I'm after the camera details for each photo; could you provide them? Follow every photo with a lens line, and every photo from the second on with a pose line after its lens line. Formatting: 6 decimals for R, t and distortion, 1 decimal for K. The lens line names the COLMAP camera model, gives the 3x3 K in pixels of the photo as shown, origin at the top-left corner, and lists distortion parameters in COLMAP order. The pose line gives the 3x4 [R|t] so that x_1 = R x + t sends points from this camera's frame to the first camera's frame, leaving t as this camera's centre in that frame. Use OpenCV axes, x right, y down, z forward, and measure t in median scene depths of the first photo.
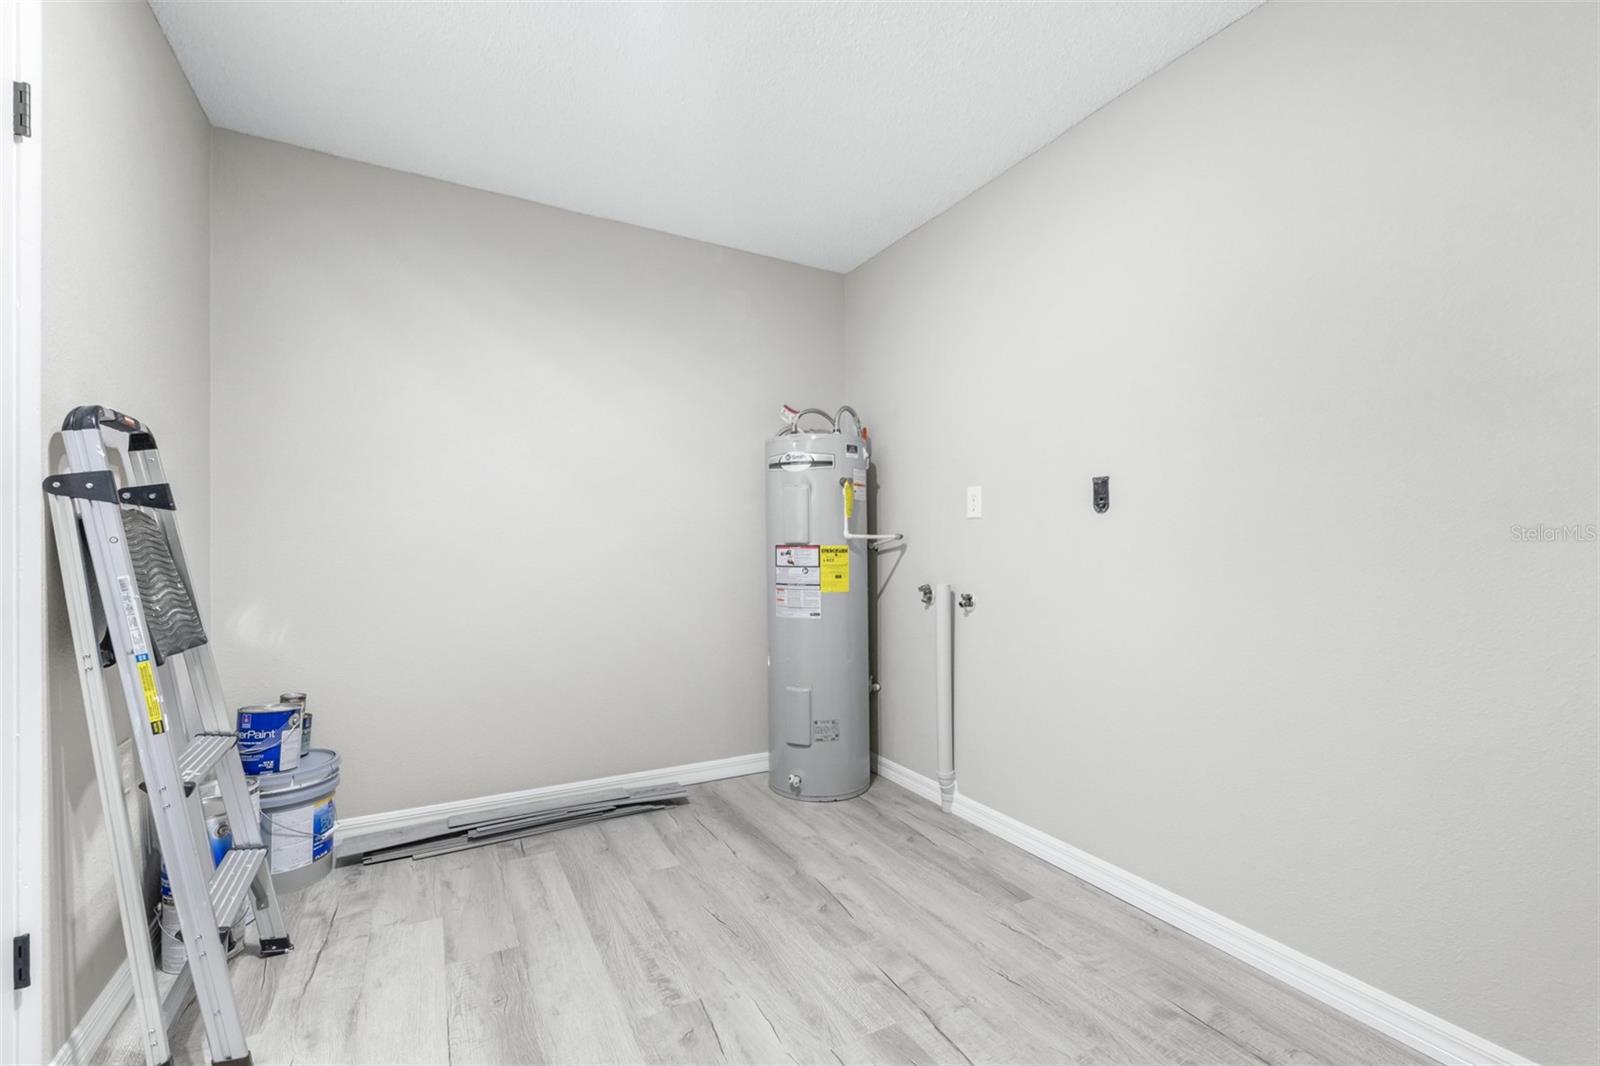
lens RADIAL K [[685.4, 0, 802.0], [0, 685.4, 542.7], [0, 0, 1]] dist [0.000948, 0.000194]
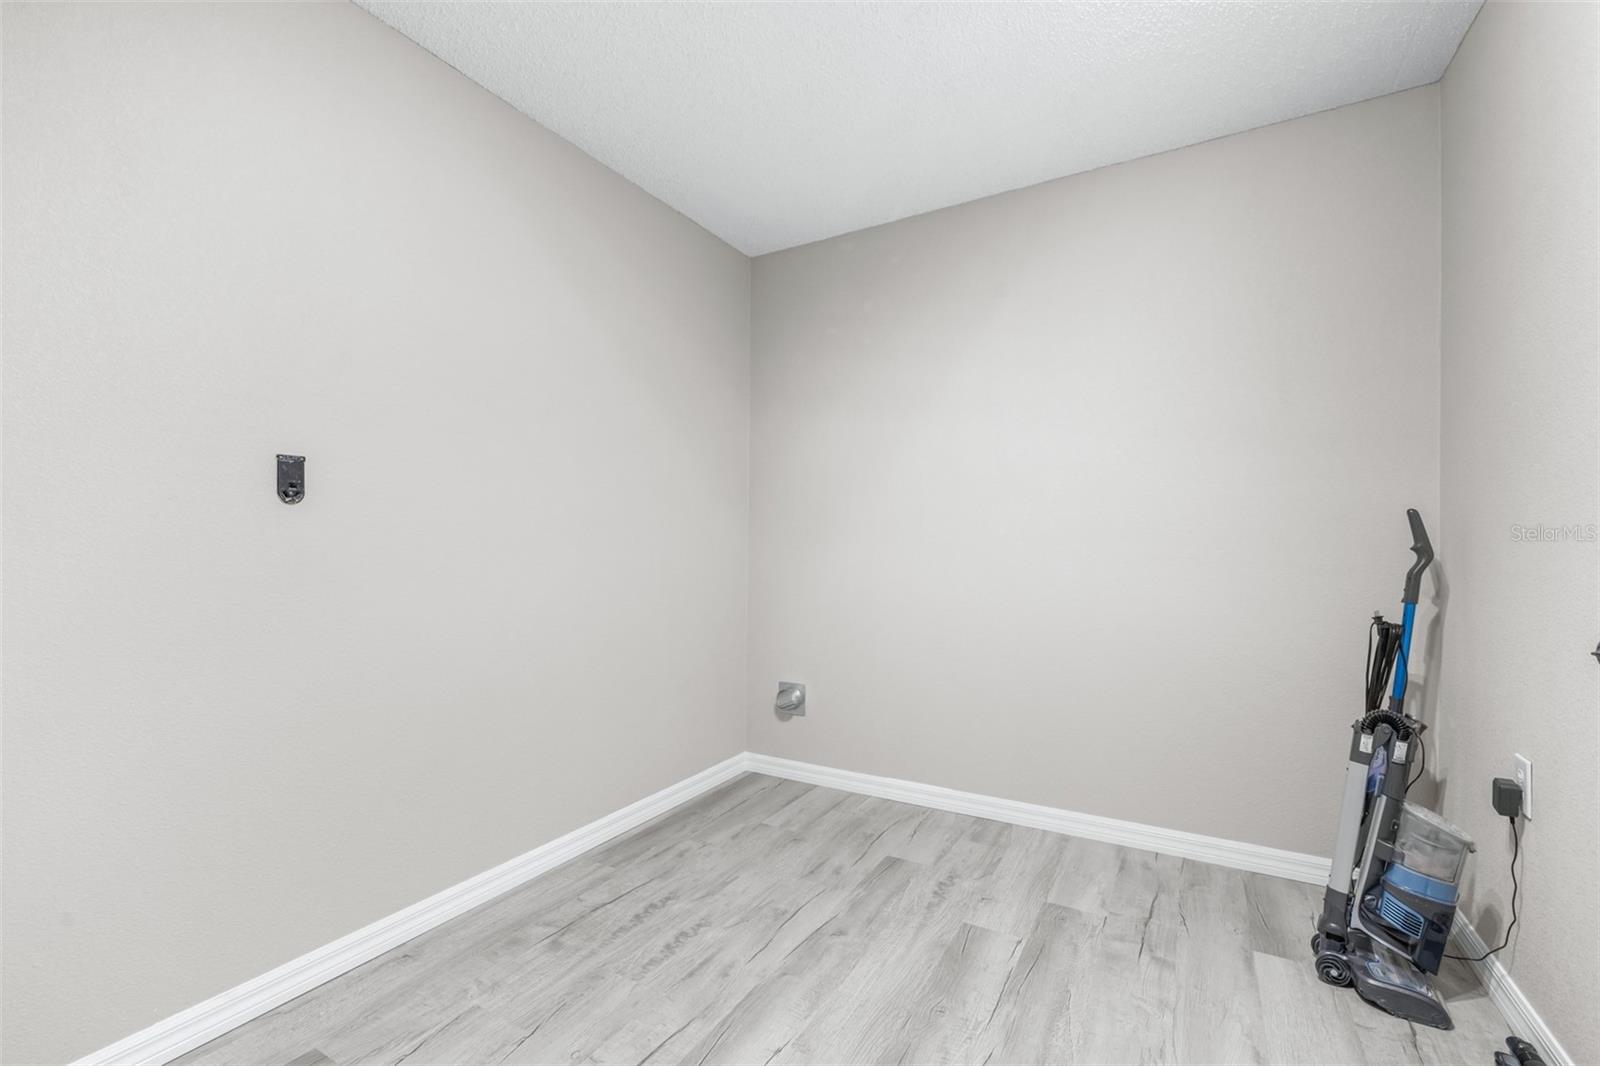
lens RADIAL K [[685.4, 0, 802.0], [0, 685.4, 542.7], [0, 0, 1]] dist [0.000948, 0.000194]
pose [[-0.515122, -0.003029, 0.857112, -0.646961], [-0.003987, 0.999991, 0.001137, -0.004079], [-0.857108, -0.002831, -0.515130, 1.168435]]
